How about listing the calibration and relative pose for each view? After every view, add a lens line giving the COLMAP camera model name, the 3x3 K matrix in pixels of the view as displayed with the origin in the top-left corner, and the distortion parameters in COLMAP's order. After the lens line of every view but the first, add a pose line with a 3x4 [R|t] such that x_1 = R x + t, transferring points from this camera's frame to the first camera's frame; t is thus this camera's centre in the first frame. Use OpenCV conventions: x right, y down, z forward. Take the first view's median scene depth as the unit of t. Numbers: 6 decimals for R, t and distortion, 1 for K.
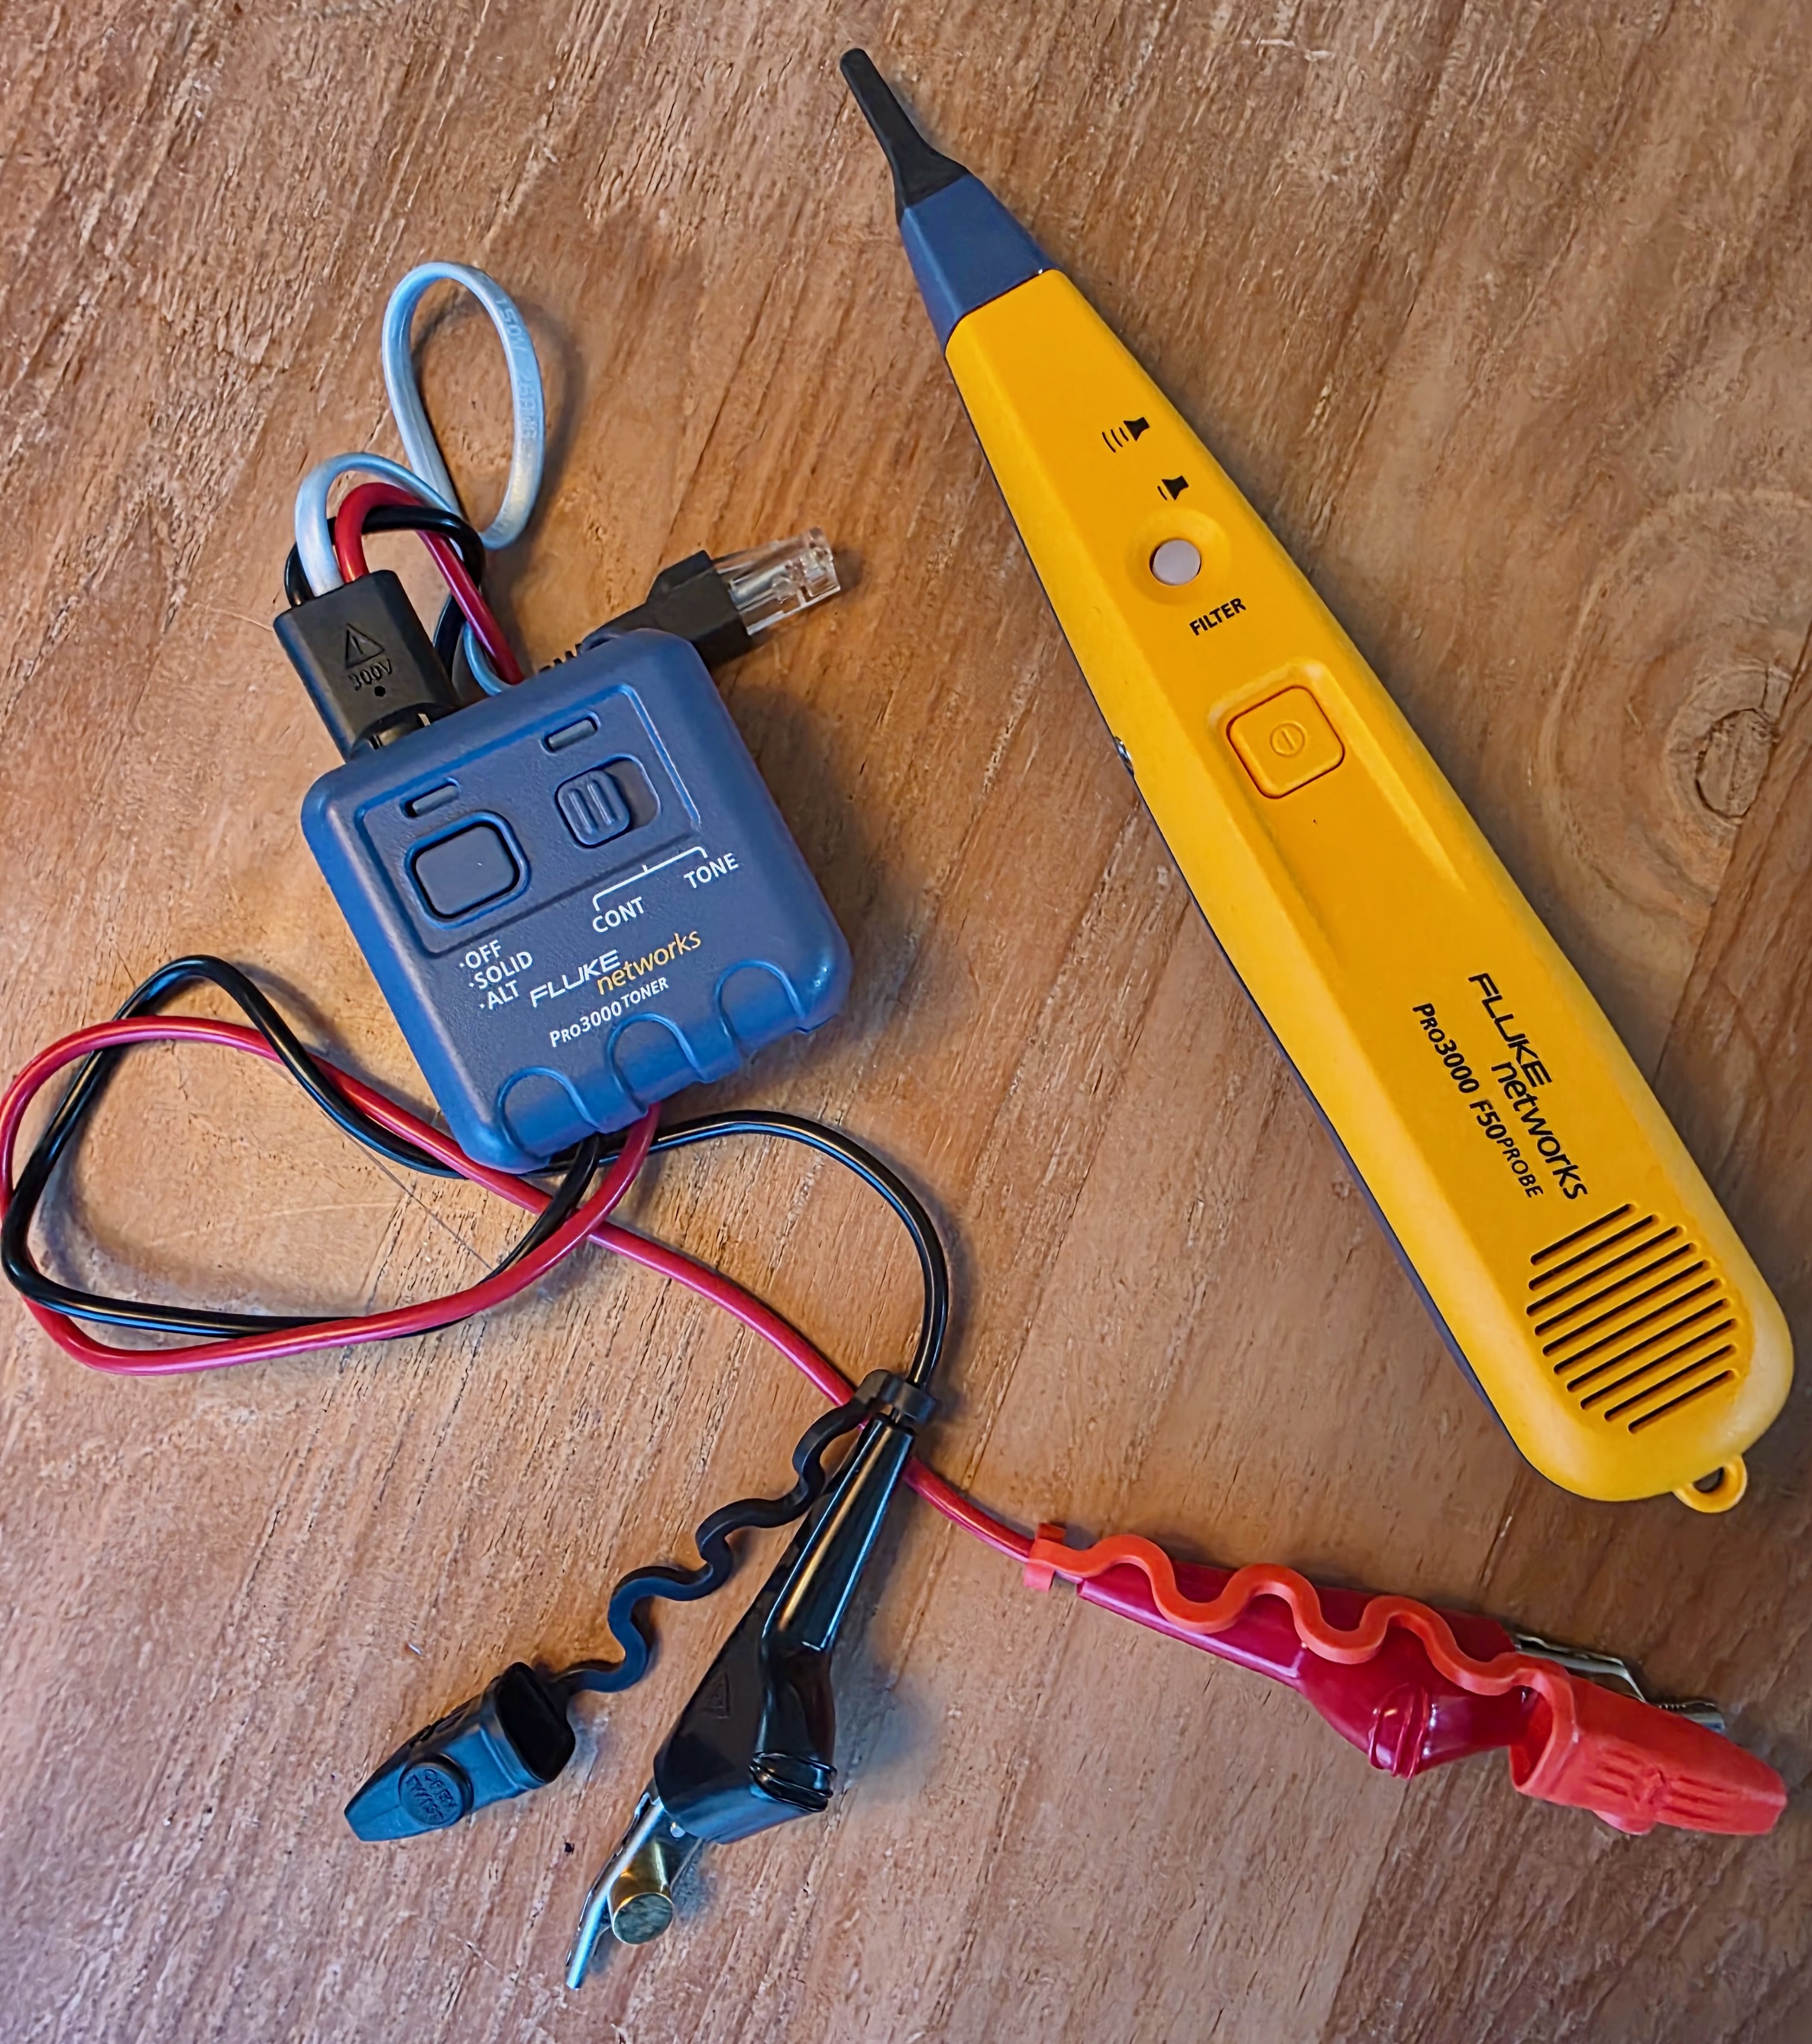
lens RADIAL K [[1694.2, 0, 901.9], [0, 1694.2, 1005.8], [0, 0, 1]] dist [0.003790, -0.006643]
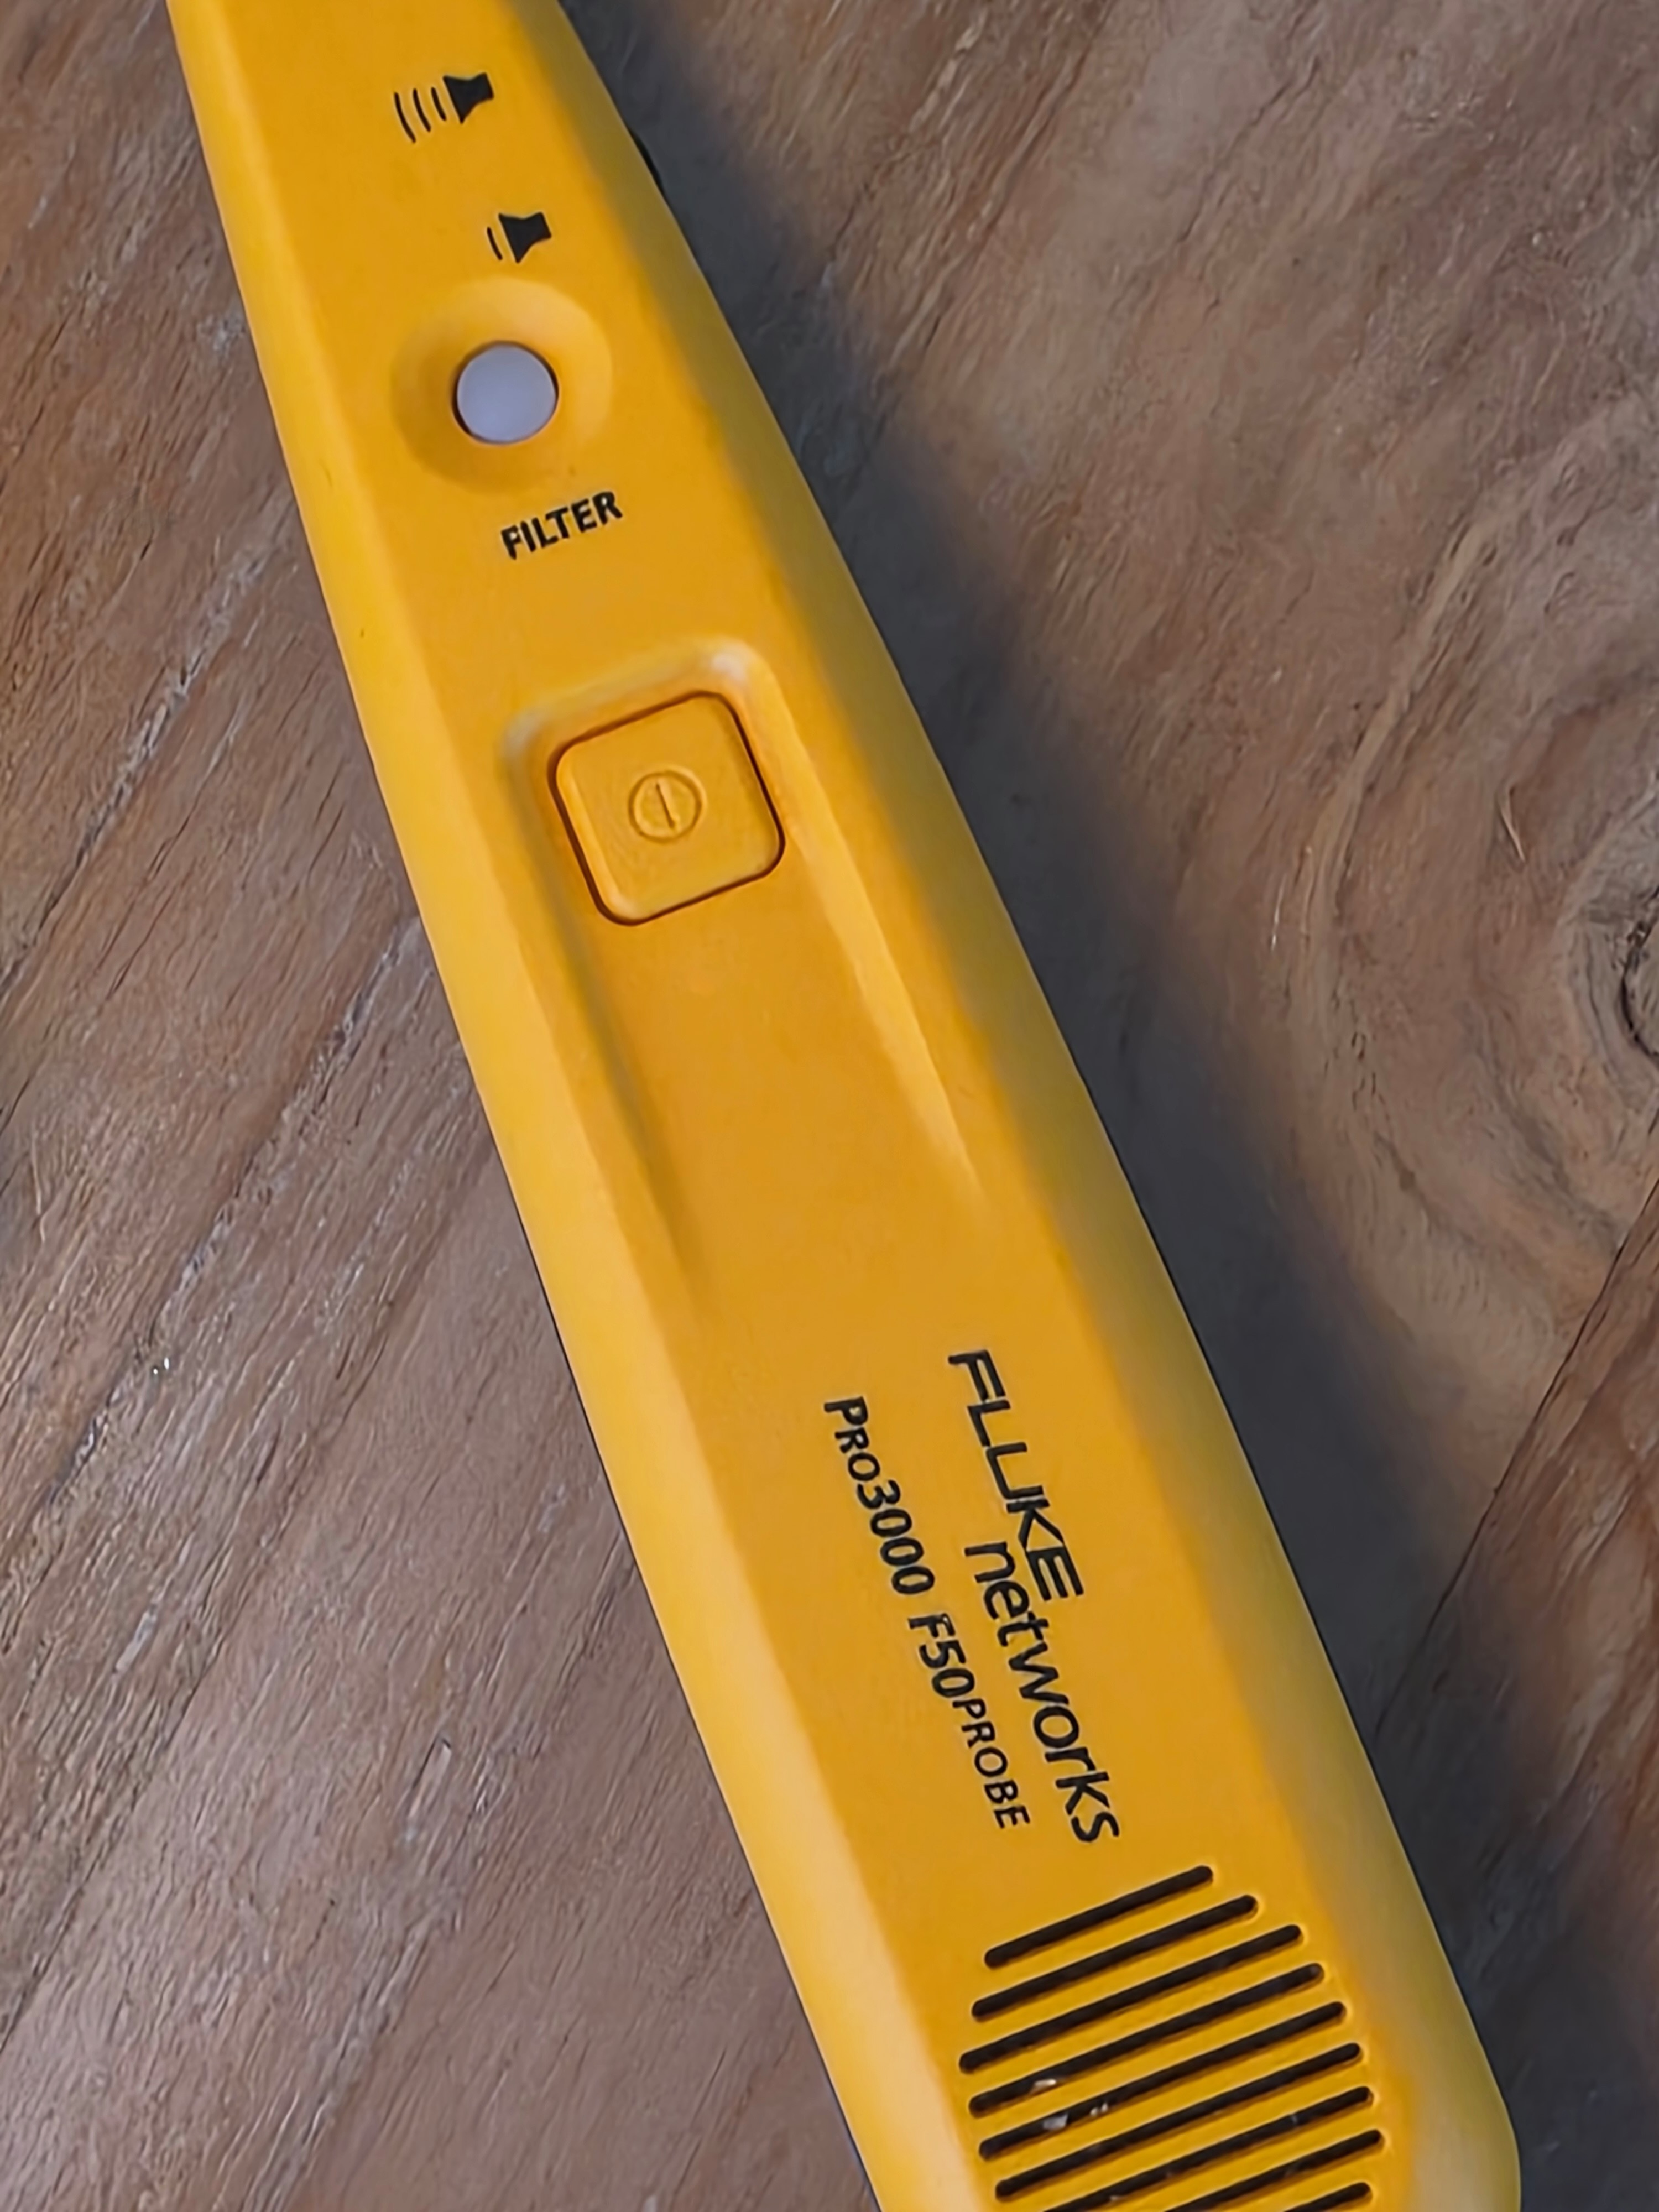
lens RADIAL K [[4429.3, 0, 834.6], [0, 4429.3, 1117.2], [0, 0, 1]] dist [-0.000723, 0.000000]
pose [[0.991236, 0.128265, 0.031609, 0.221728], [-0.128294, 0.991736, -0.001113, -0.067602], [-0.031491, -0.002952, 0.999500, -0.214367]]
